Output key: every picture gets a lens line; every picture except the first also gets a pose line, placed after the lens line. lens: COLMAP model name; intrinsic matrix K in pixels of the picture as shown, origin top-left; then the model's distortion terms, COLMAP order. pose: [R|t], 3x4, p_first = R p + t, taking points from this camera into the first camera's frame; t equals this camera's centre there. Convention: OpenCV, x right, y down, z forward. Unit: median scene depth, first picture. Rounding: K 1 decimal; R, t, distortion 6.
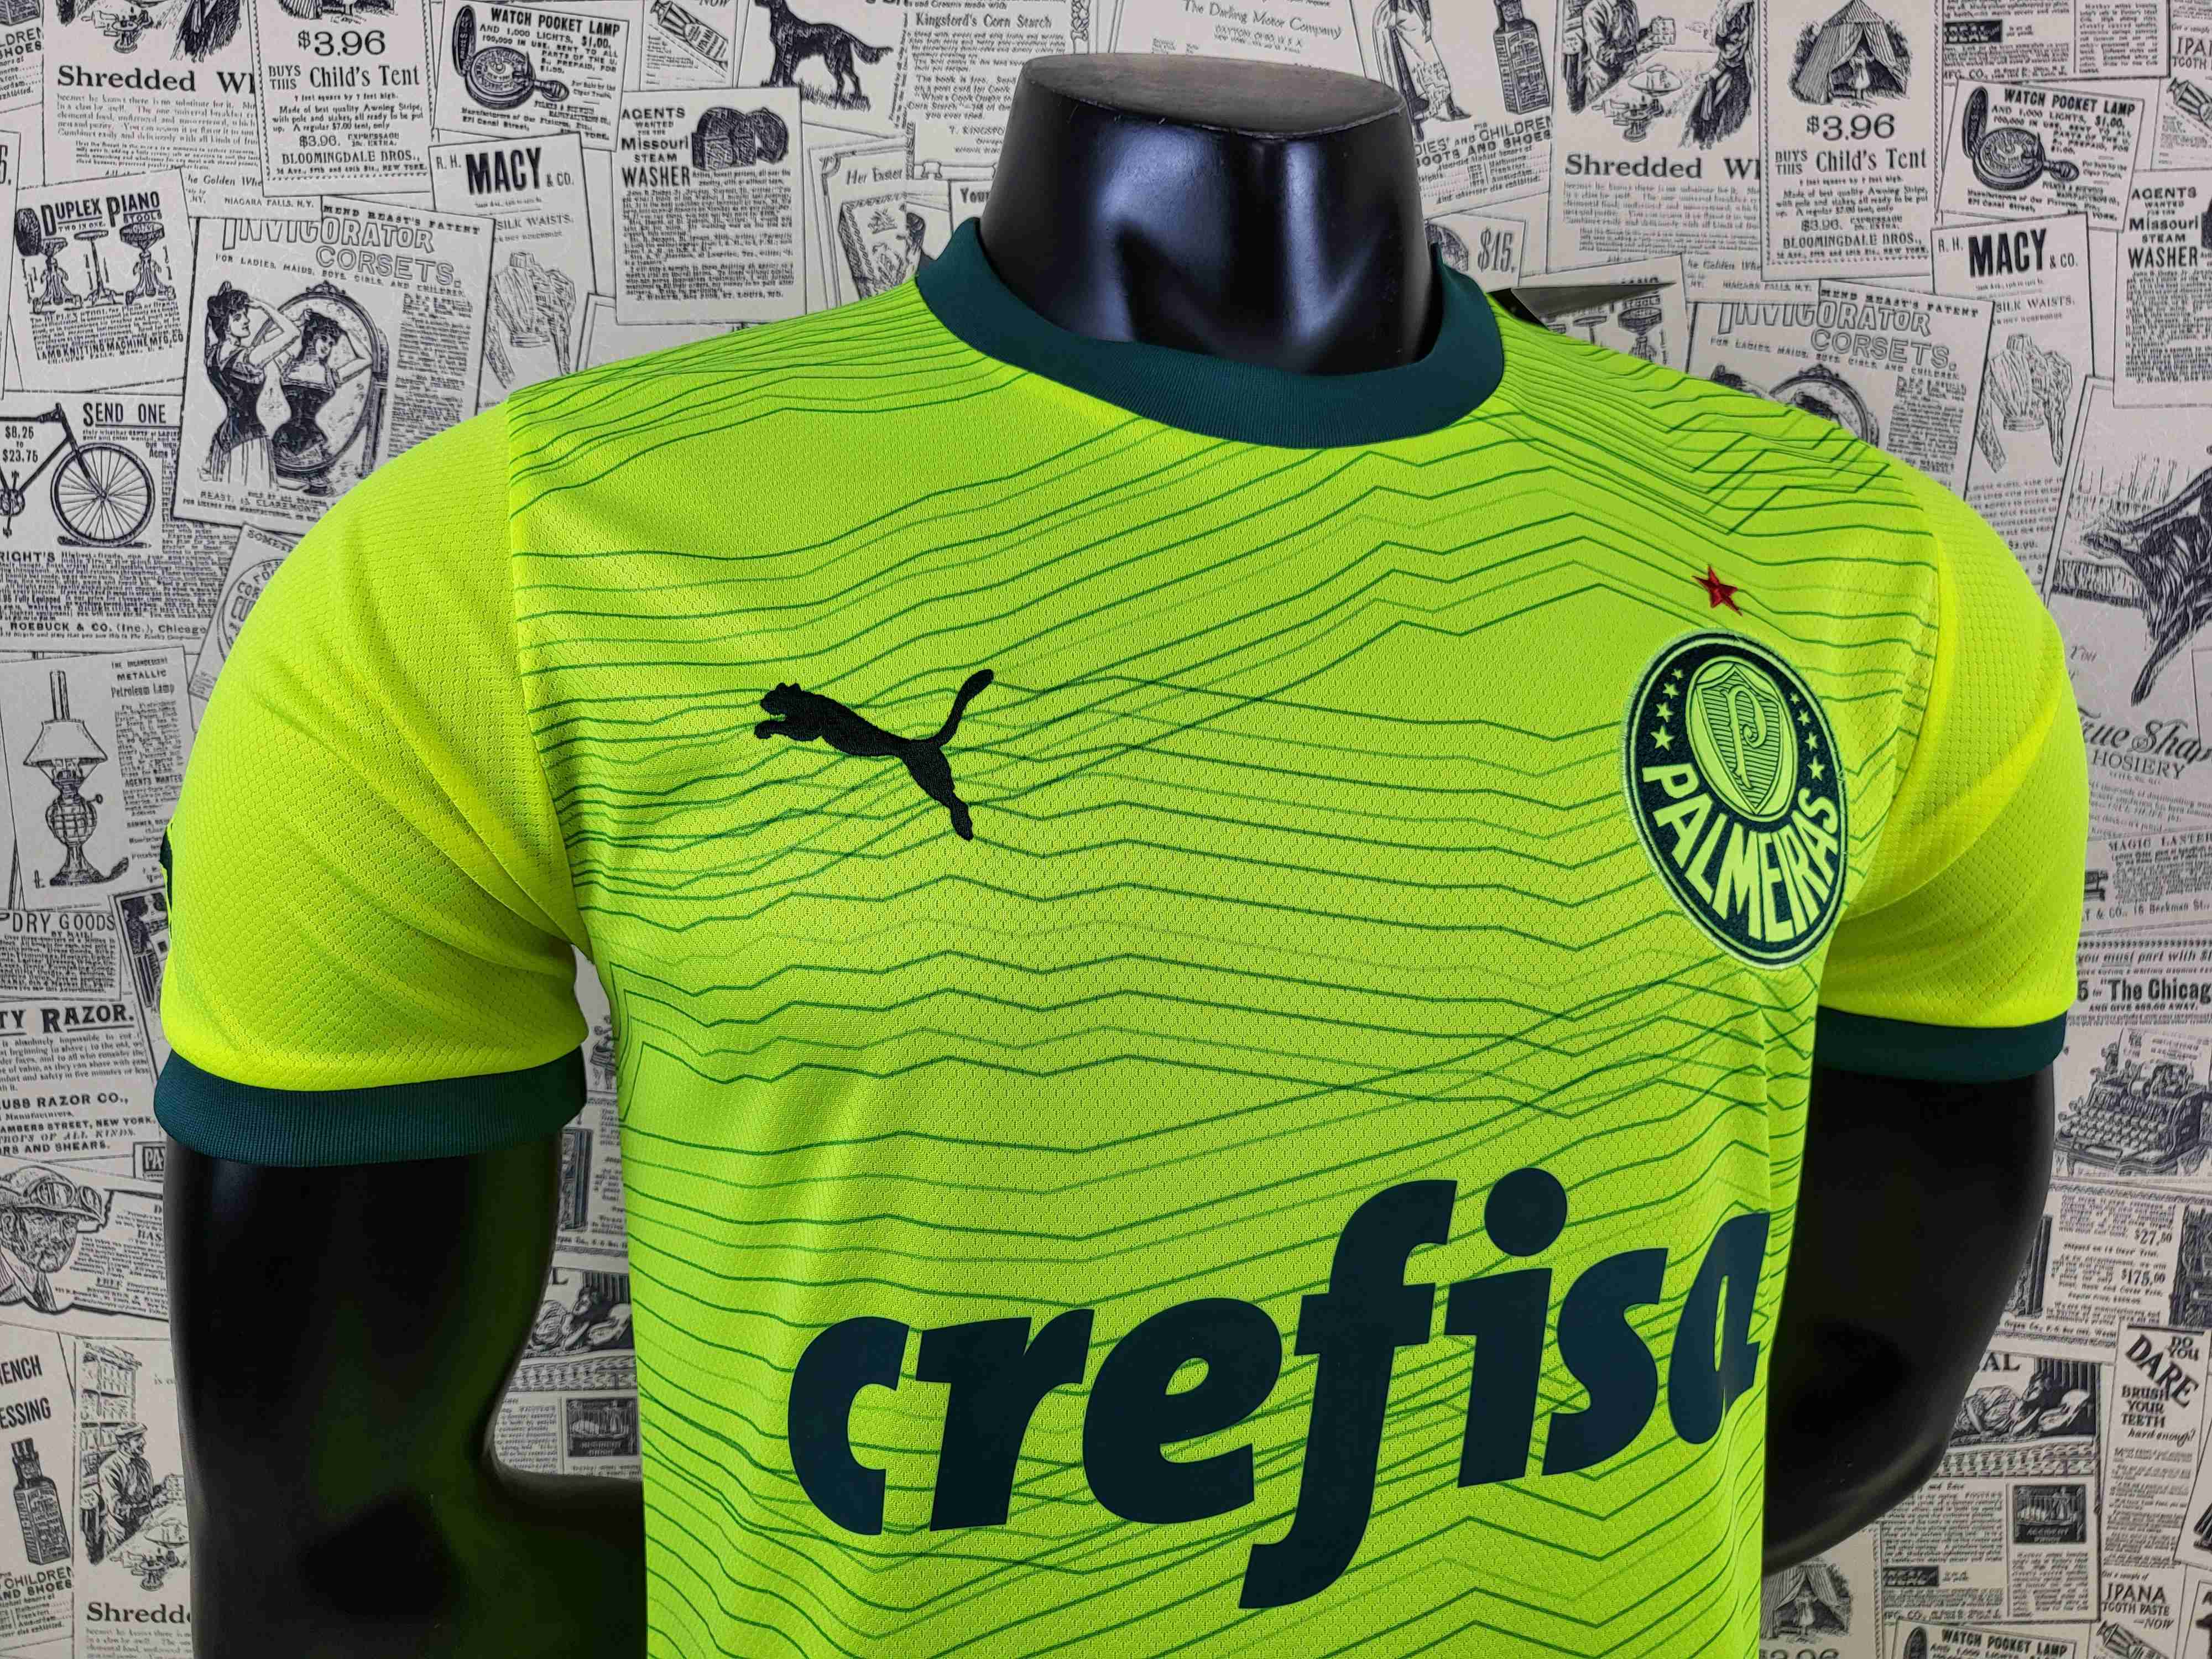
lens RADIAL K [[1894.6, 0, 1089.5], [0, 1894.6, 839.8], [0, 0, 1]] dist [-0.007031, 0.070166]
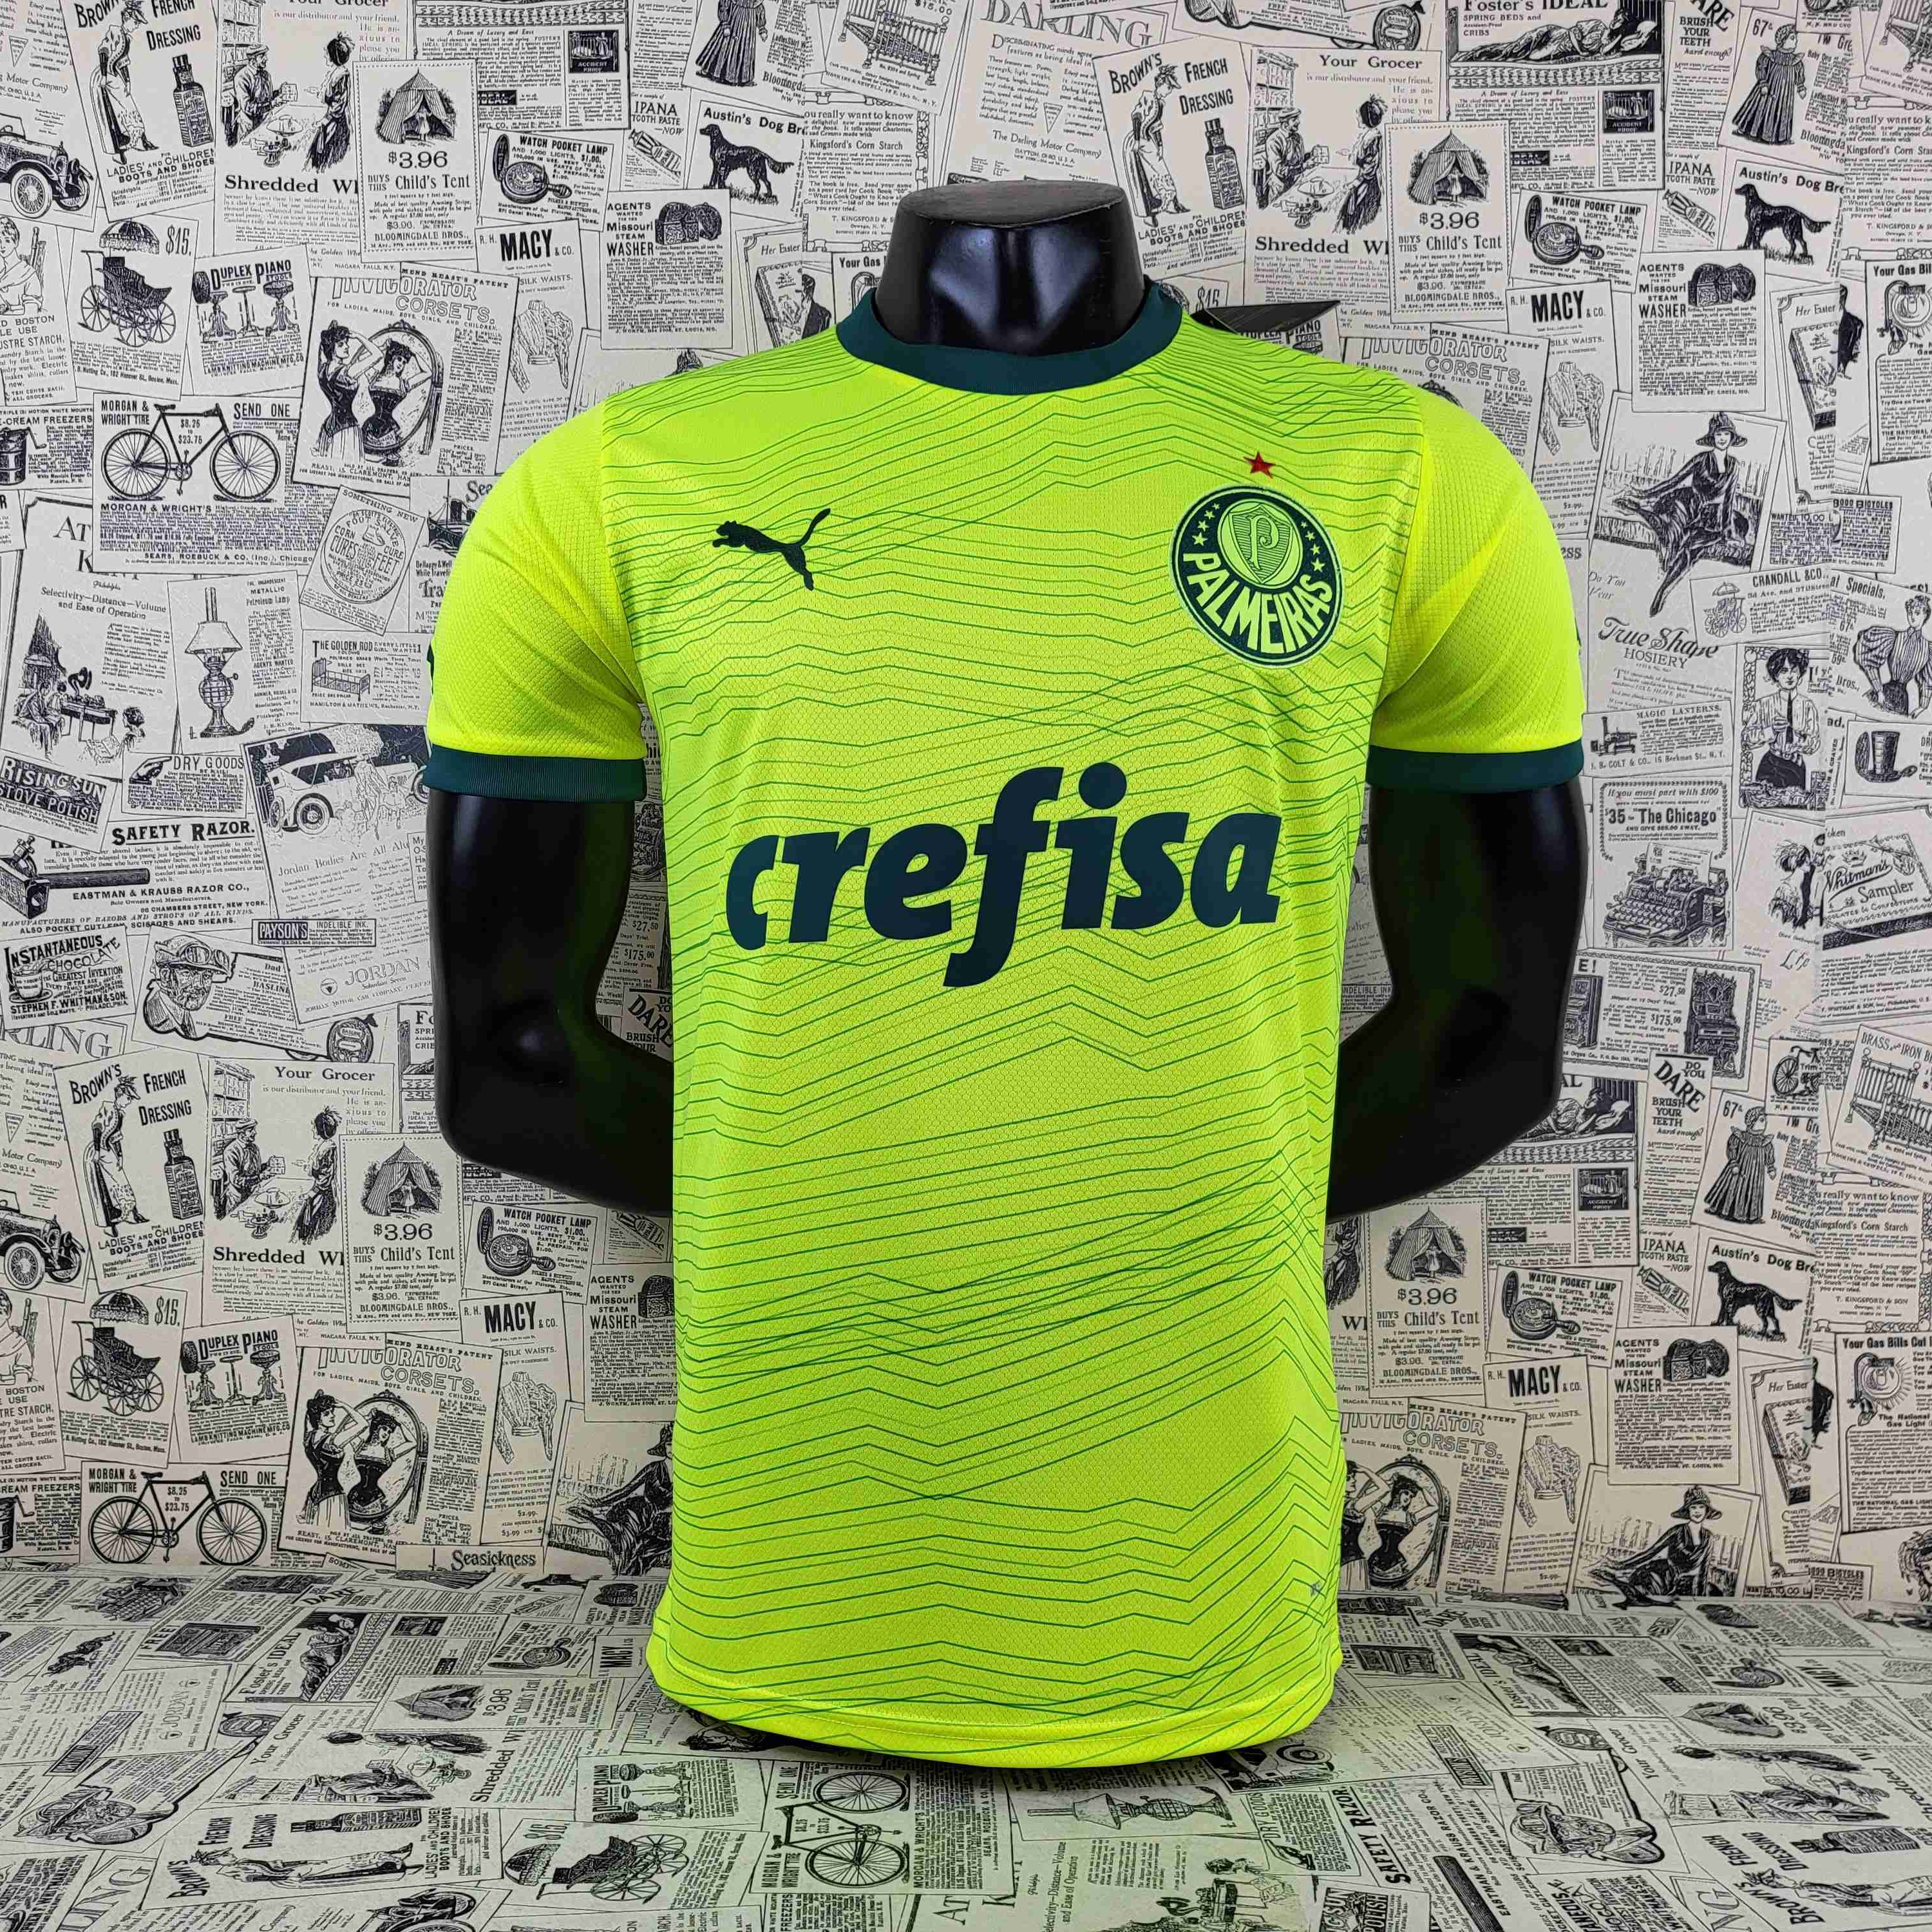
lens RADIAL K [[2208.8, 0, 941.4], [0, 2208.8, 971.7], [0, 0, 1]] dist [-0.057402, 0.217686]
pose [[0.999988, 0.004710, -0.001224, 0.014619], [-0.004759, 0.999016, -0.044088, 0.276931], [0.001015, 0.044094, 0.999027, -0.661046]]
